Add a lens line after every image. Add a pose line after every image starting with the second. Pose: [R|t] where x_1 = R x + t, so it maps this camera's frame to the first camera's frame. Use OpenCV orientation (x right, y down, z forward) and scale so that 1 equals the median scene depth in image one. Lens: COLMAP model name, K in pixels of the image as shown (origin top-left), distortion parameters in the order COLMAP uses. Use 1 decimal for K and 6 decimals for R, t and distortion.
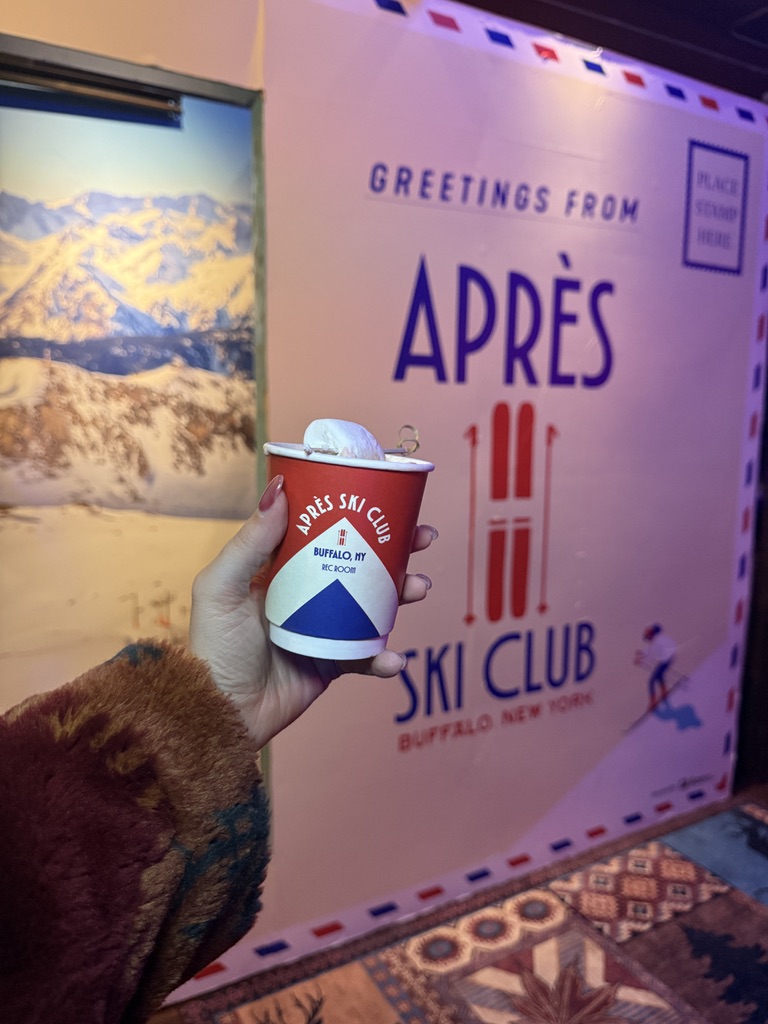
lens RADIAL K [[721.9, 0, 378.6], [0, 721.9, 515.8], [0, 0, 1]] dist [-0.015404, -0.031404]
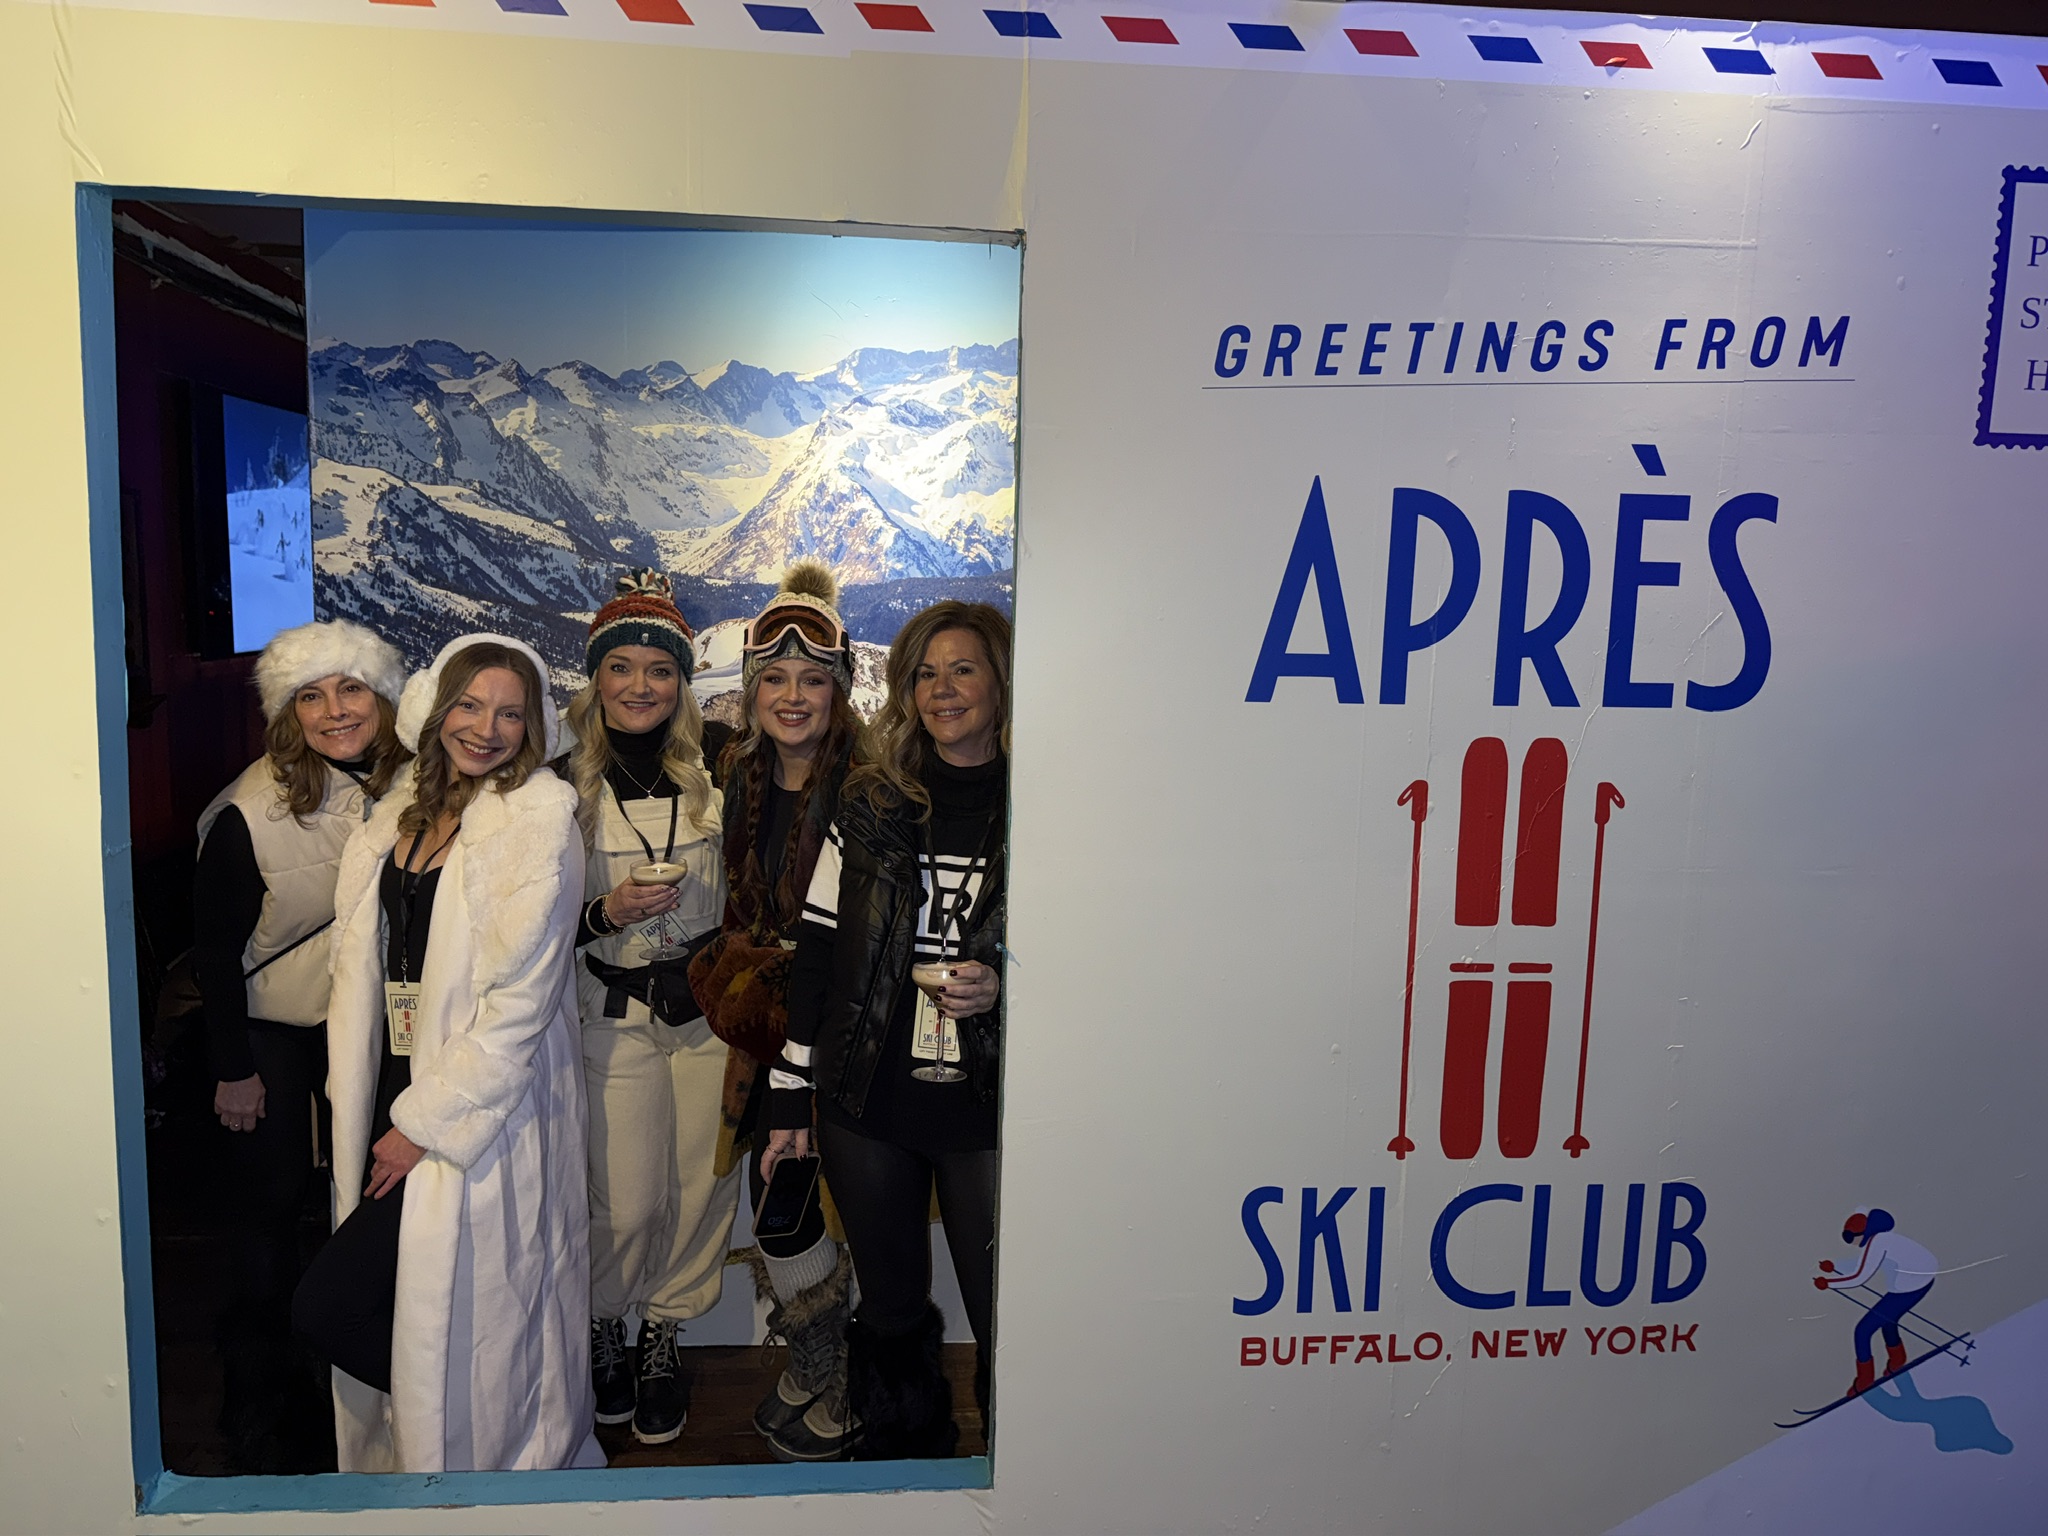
lens RADIAL K [[1443.7, 0, 1029.6], [0, 1443.7, 778.6], [0, 0, 1]] dist [-0.015404, -0.031404]
pose [[0.910793, 0.063598, -0.407936, 0.283384], [-0.069057, 0.997612, 0.001347, -0.103782], [0.407047, 0.026944, 0.913010, -0.077163]]
